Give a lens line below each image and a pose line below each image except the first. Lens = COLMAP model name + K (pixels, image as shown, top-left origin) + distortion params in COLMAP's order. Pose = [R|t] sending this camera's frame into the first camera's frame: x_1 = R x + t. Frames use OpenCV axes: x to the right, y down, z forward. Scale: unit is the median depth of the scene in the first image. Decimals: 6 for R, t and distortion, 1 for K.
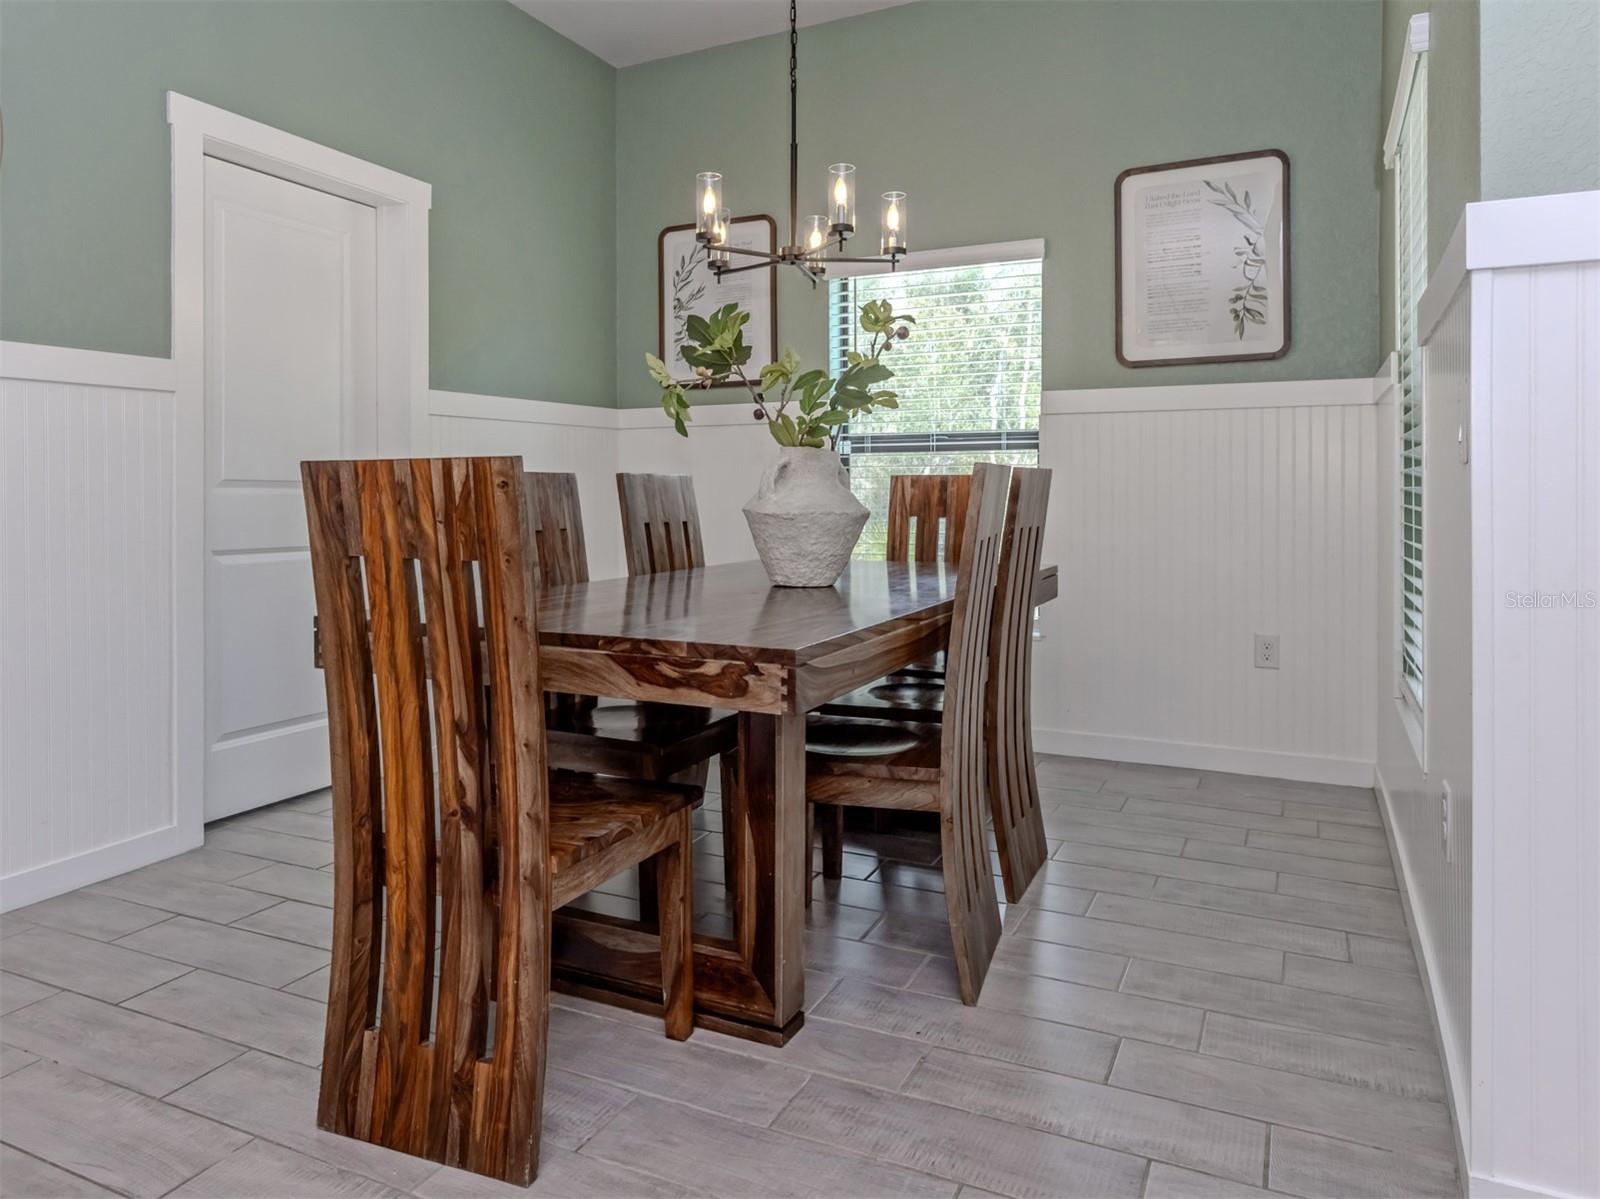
lens RADIAL K [[1092.2, 0, 763.5], [0, 1092.2, 514.8], [0, 0, 1]] dist [0.010933, -0.003305]
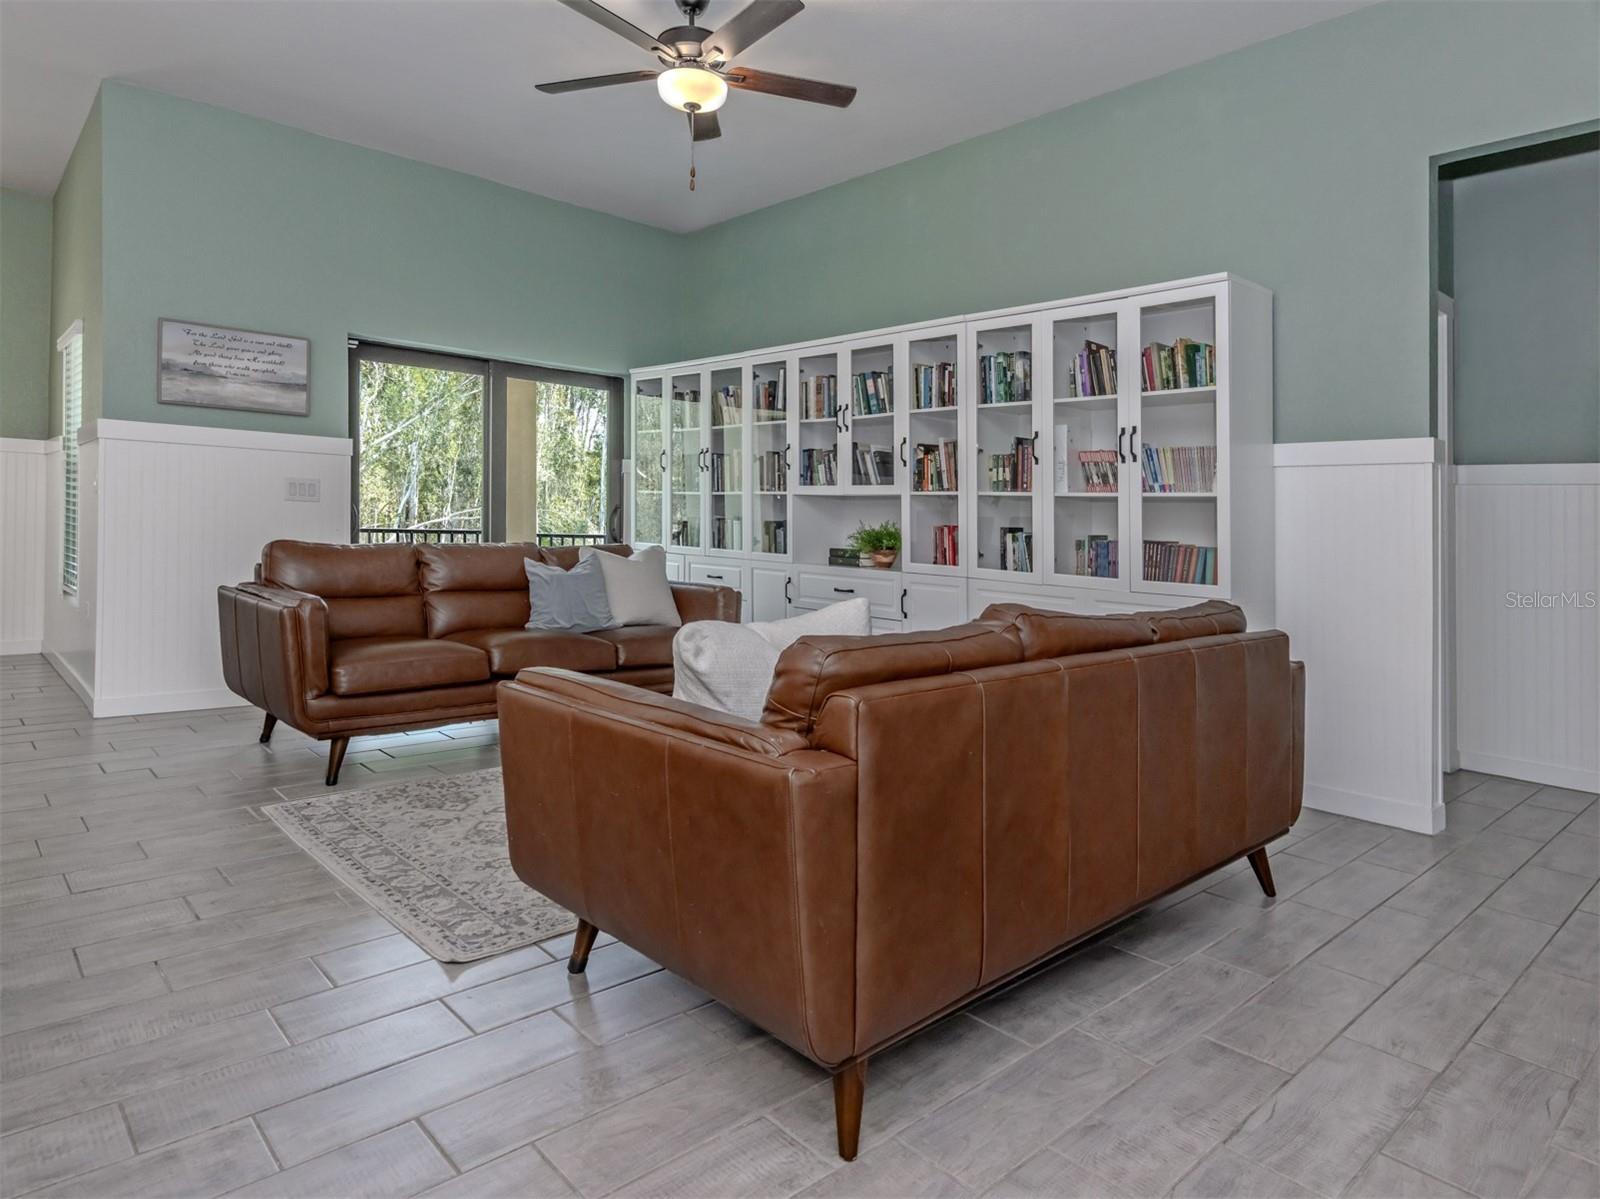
lens RADIAL K [[981.2, 0, 845.1], [0, 981.2, 548.2], [0, 0, 1]] dist [-0.016892, 0.006219]
pose [[0.332309, -0.008871, 0.943129, -1.241761], [-0.013533, 0.999808, 0.014172, 0.043673], [-0.943074, -0.017473, 0.332125, -1.891467]]
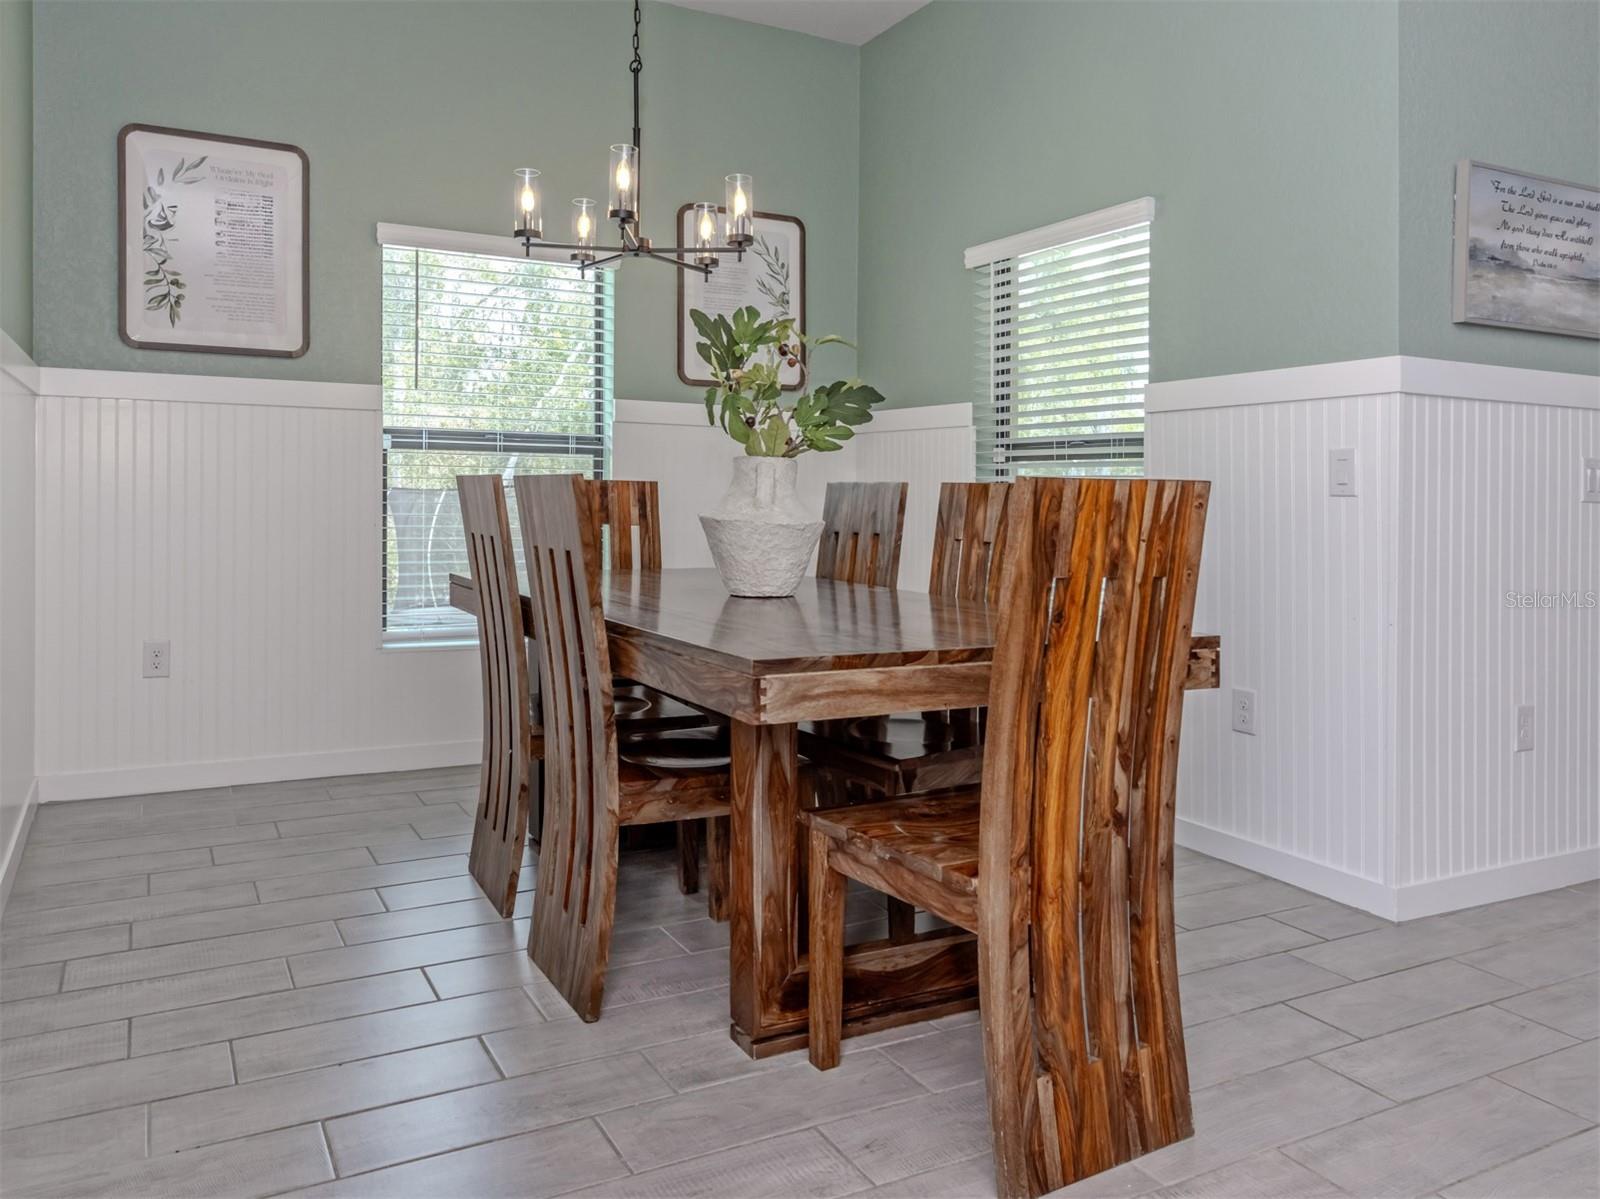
lens RADIAL K [[1167.8, 0, 709.3], [0, 1167.8, 503.4], [0, 0, 1]] dist [-0.012309, 0.011083]
pose [[0.610226, 0.006104, 0.792203, -1.326767], [-0.001214, 0.999976, -0.006770, -0.019385], [-0.792226, 0.003170, 0.610219, 0.604519]]
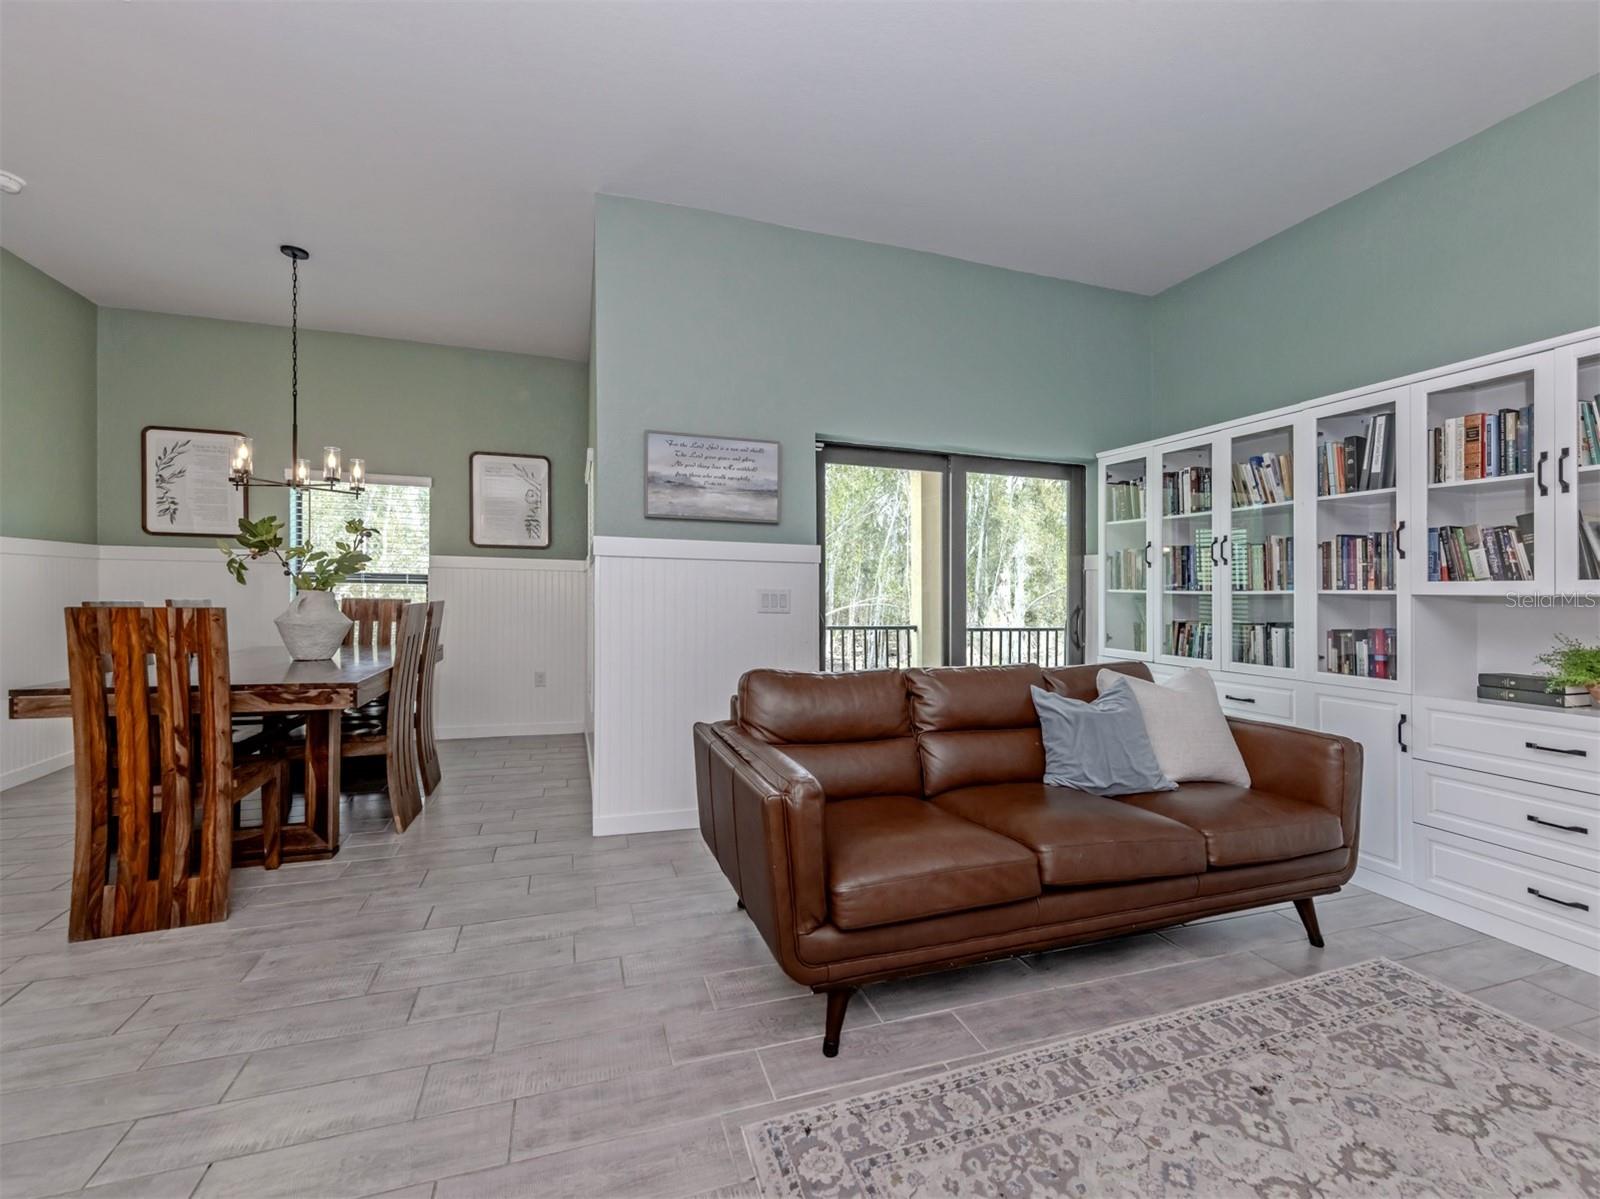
lens RADIAL K [[682.7, 0, 803.7], [0, 682.7, 599.8], [0, 0, 1]] dist [-0.006445, 0.001140]
pose [[0.701192, 0.008198, 0.712926, -0.353357], [-0.000799, 0.999942, -0.010713, -0.050106], [-0.712972, 0.006942, 0.701158, -0.812642]]
